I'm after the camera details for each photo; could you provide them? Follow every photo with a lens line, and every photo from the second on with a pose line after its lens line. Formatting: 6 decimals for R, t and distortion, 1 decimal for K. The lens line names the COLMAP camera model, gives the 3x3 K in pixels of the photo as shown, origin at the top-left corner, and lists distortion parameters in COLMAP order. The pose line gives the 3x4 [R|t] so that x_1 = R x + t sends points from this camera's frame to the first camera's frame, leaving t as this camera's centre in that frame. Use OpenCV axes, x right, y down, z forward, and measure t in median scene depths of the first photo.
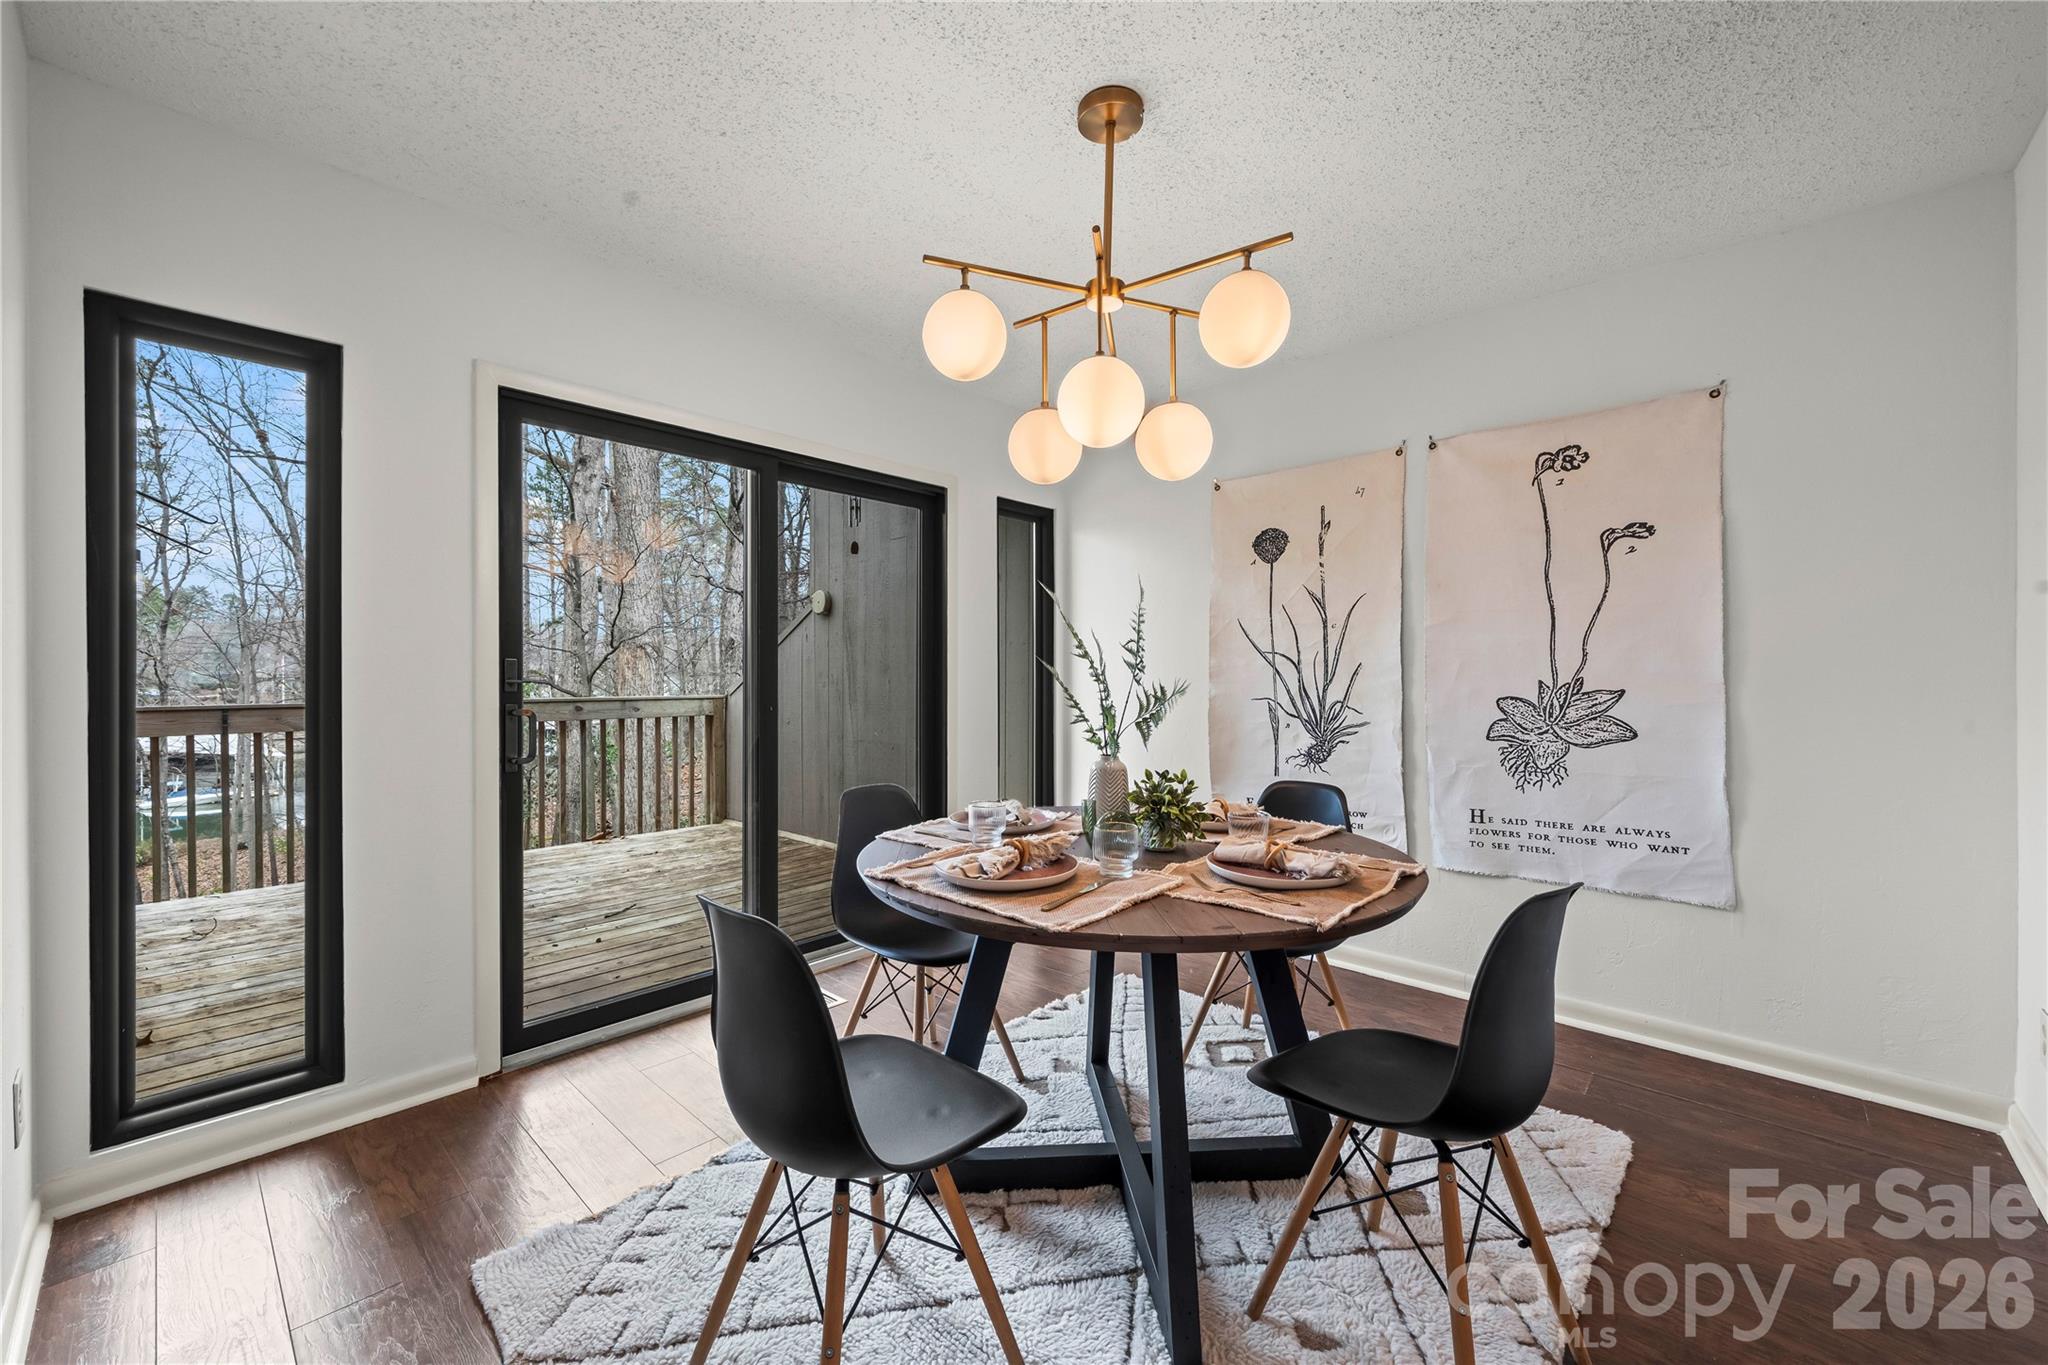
lens RADIAL K [[799.8, 0, 1018.9], [0, 799.8, 679.5], [0, 0, 1]] dist [-0.000201, 0.000444]
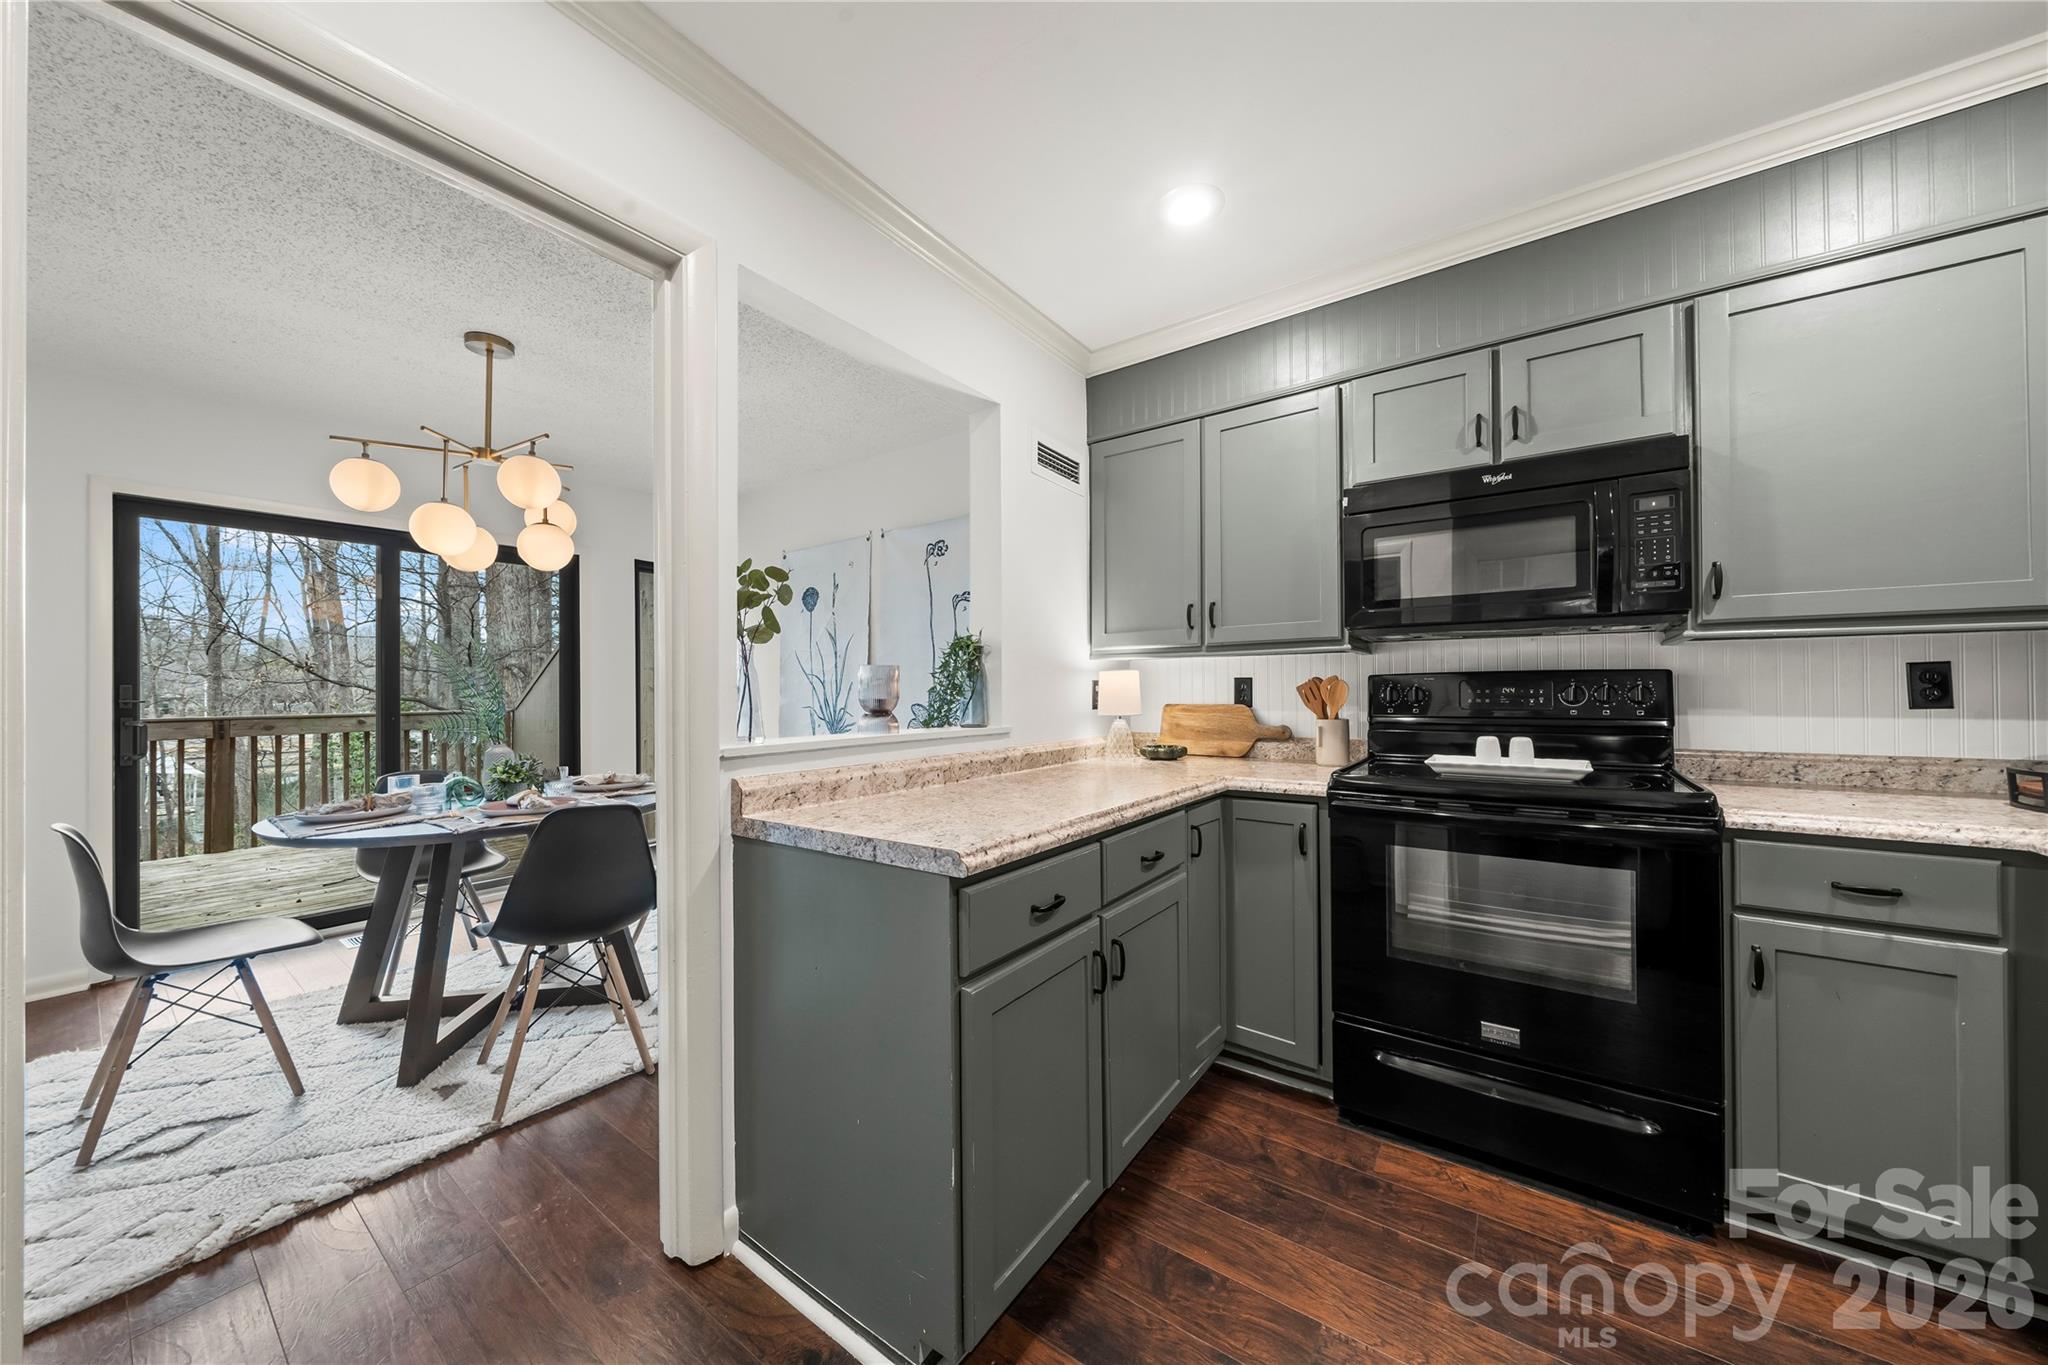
lens RADIAL K [[694.4, 0, 1017.9], [0, 694.4, 684.5], [0, 0, 1]] dist [-0.004021, 0.000034]
pose [[0.992833, -0.009359, 0.119146, 0.564152], [0.010574, 0.999898, -0.009571, -0.000396], [-0.119044, 0.010762, 0.992831, -0.282377]]
